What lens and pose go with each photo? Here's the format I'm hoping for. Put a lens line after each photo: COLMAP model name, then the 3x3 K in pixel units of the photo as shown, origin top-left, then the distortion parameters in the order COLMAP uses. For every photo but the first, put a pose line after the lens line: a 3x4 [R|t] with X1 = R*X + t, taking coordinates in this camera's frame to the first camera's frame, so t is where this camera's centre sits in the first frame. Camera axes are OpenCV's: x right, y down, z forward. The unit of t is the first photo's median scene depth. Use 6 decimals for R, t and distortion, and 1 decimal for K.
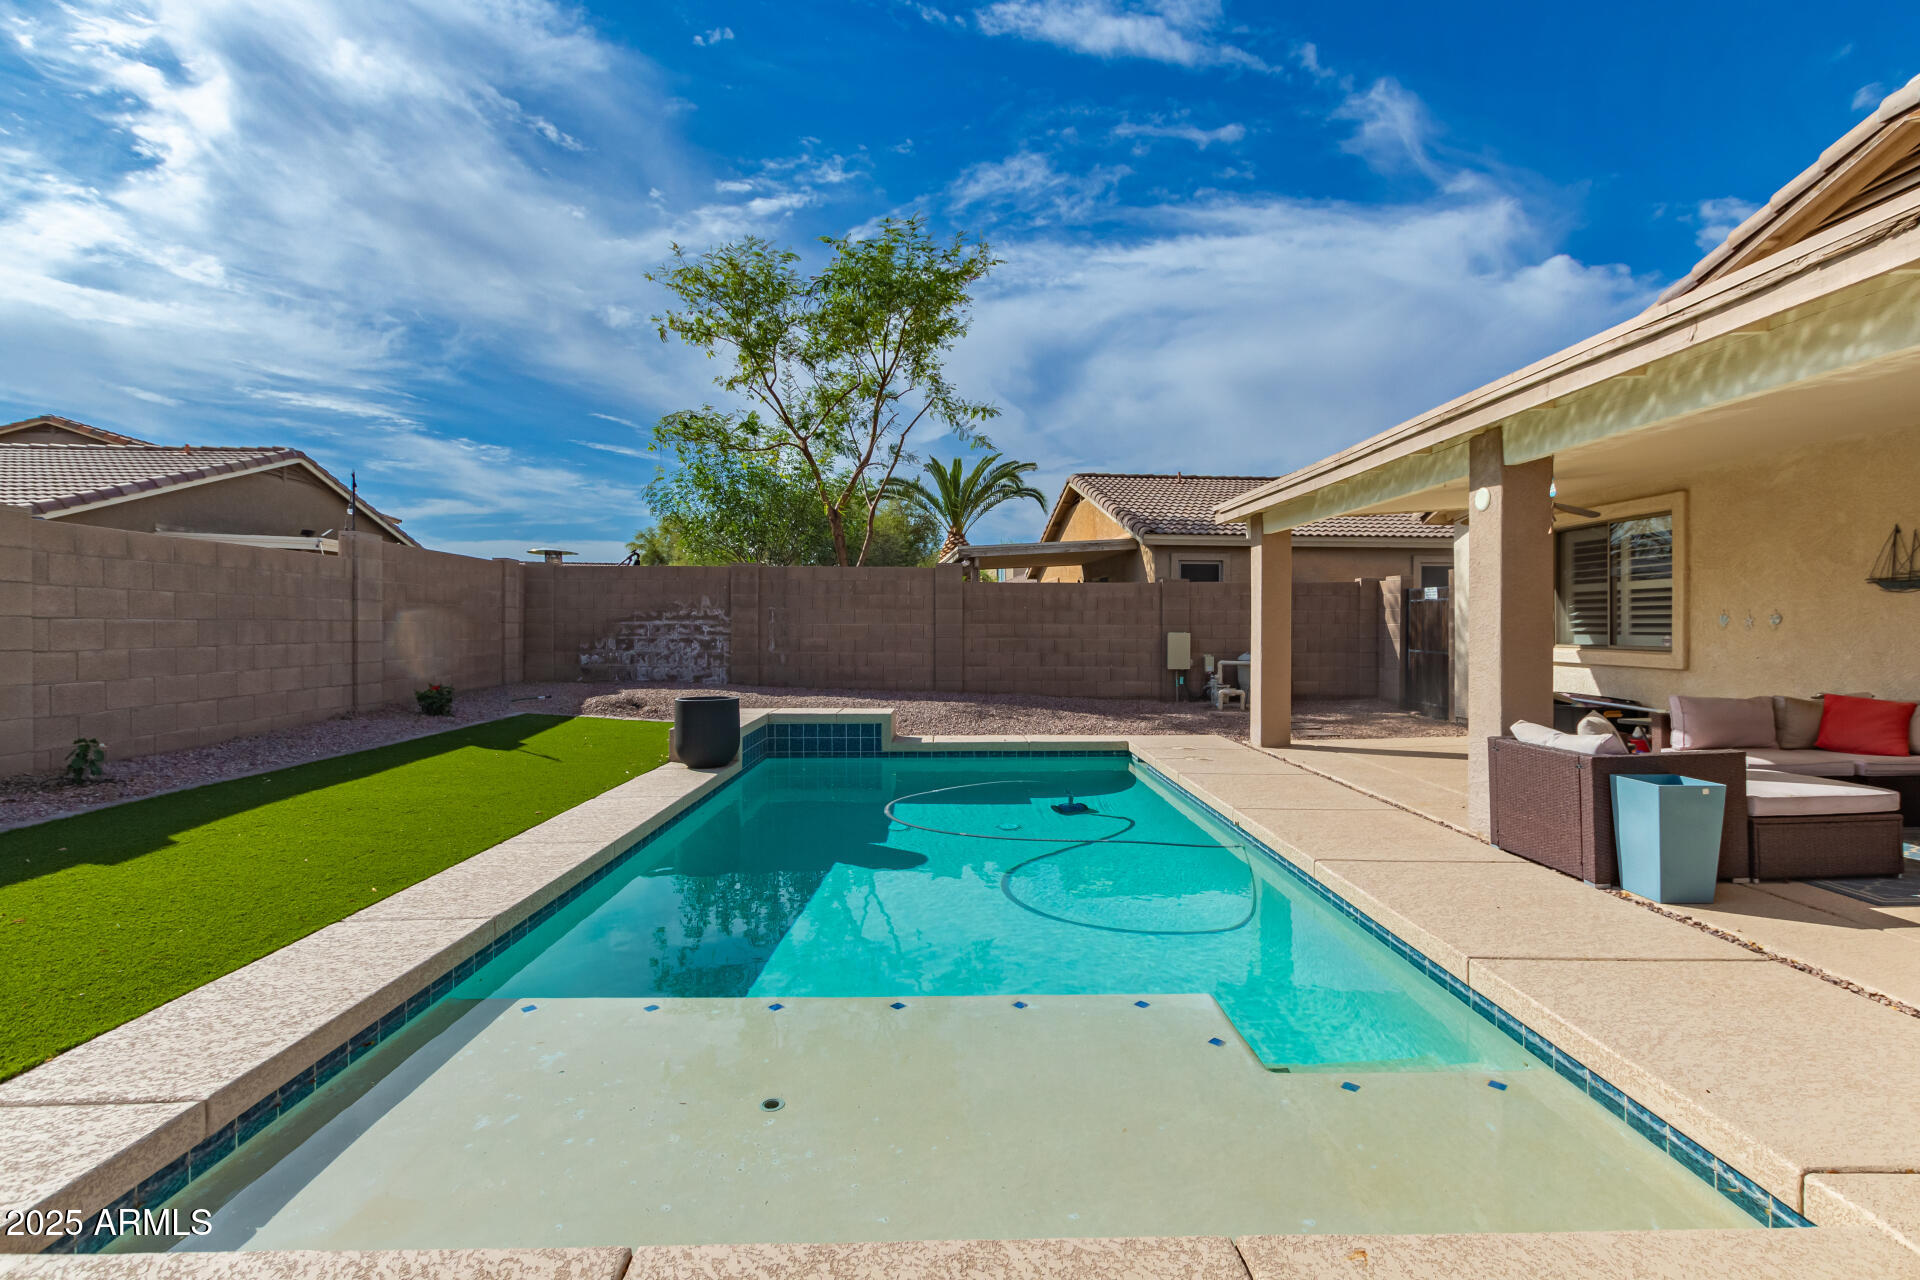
lens RADIAL K [[870.2, 0, 967.3], [0, 870.2, 629.4], [0, 0, 1]] dist [0.000837, -0.000004]
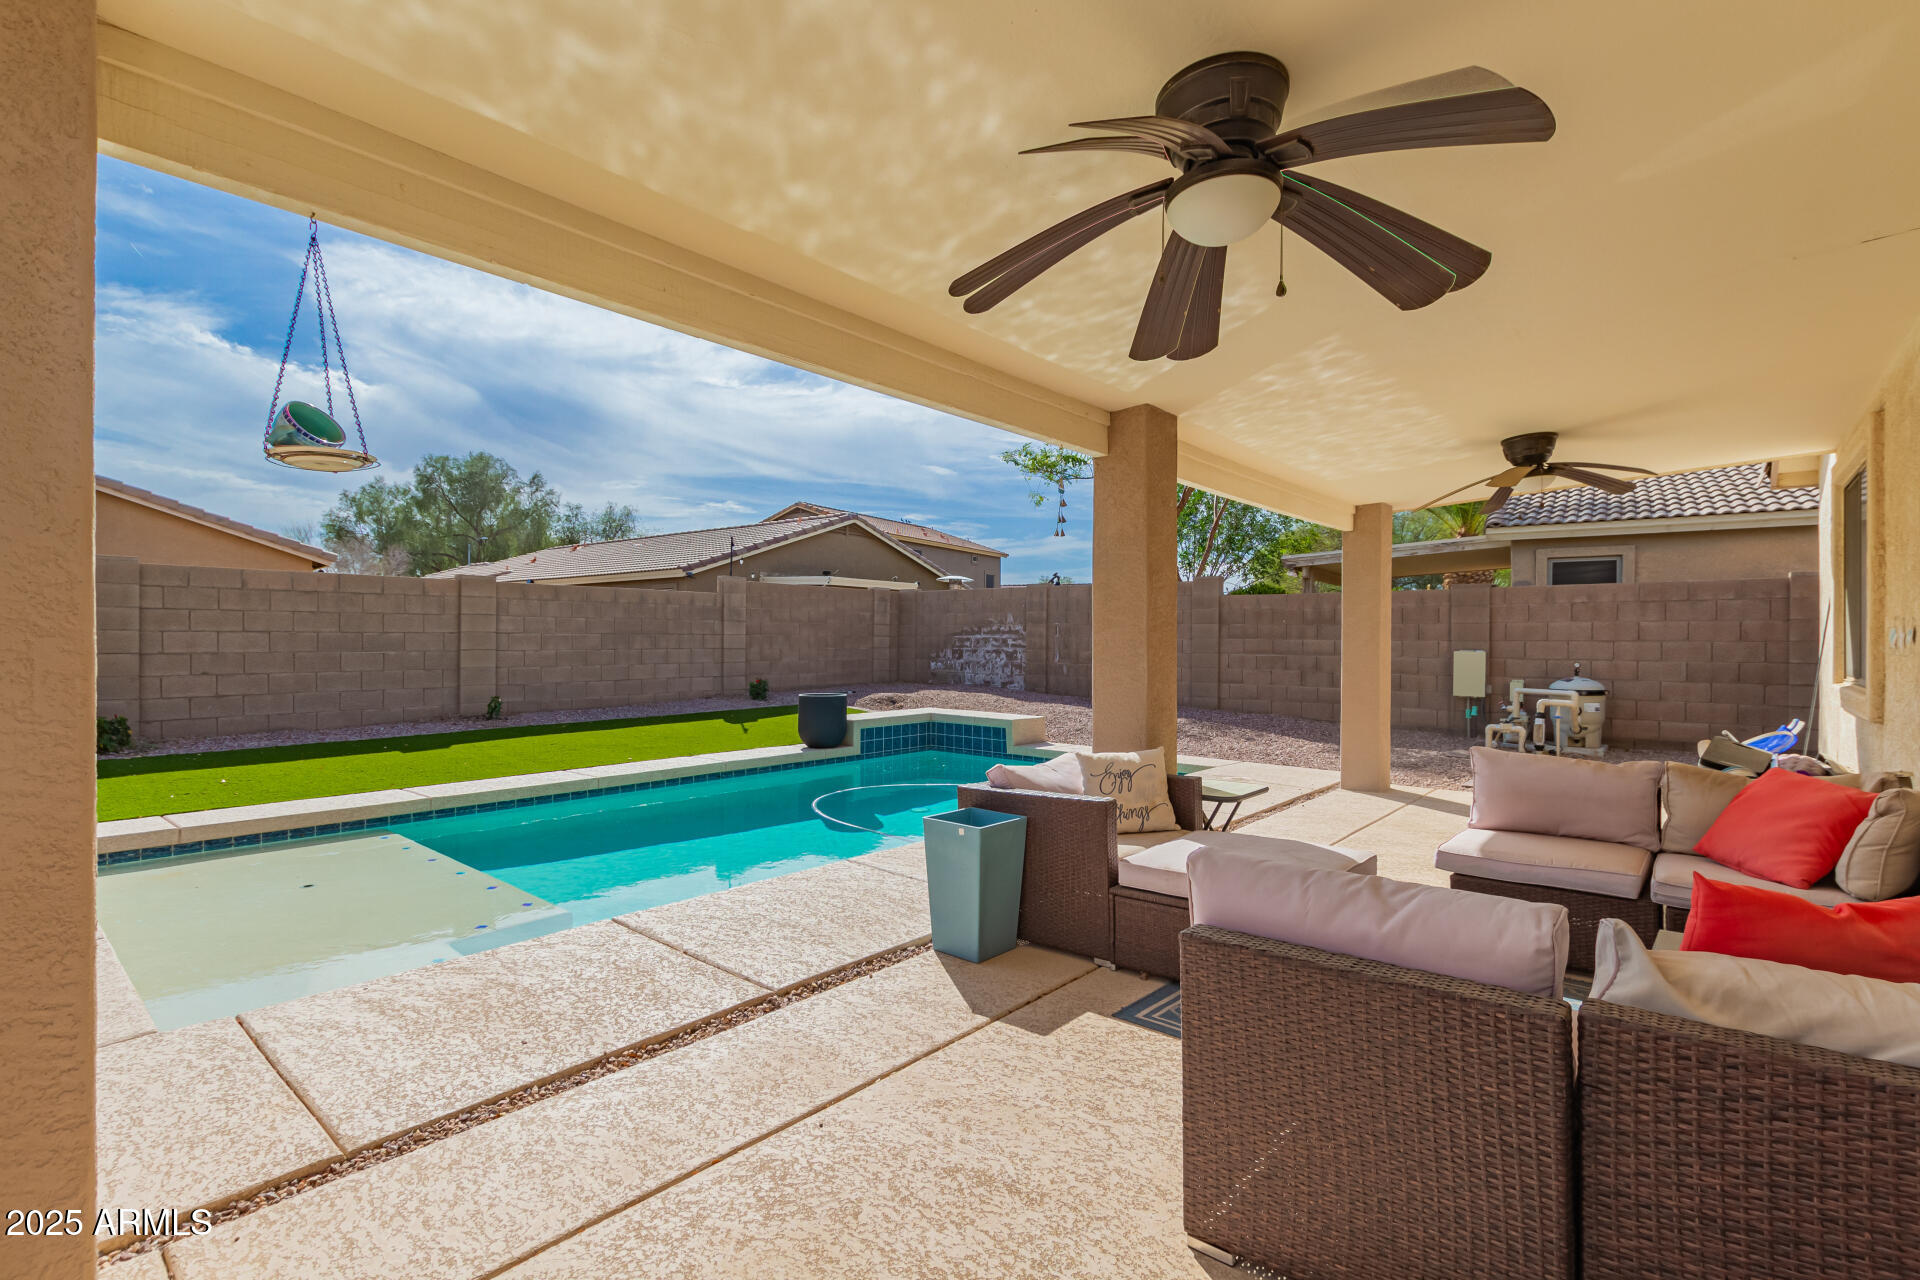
lens RADIAL K [[870.2, 0, 995.3], [0, 870.2, 637.3], [0, 0, 1]] dist [0.000837, -0.000004]
pose [[0.757159, 0.003695, -0.653220, 0.443598], [-0.008130, 0.999960, -0.003768, -0.002297], [0.653180, 0.008164, 0.757159, 0.109393]]
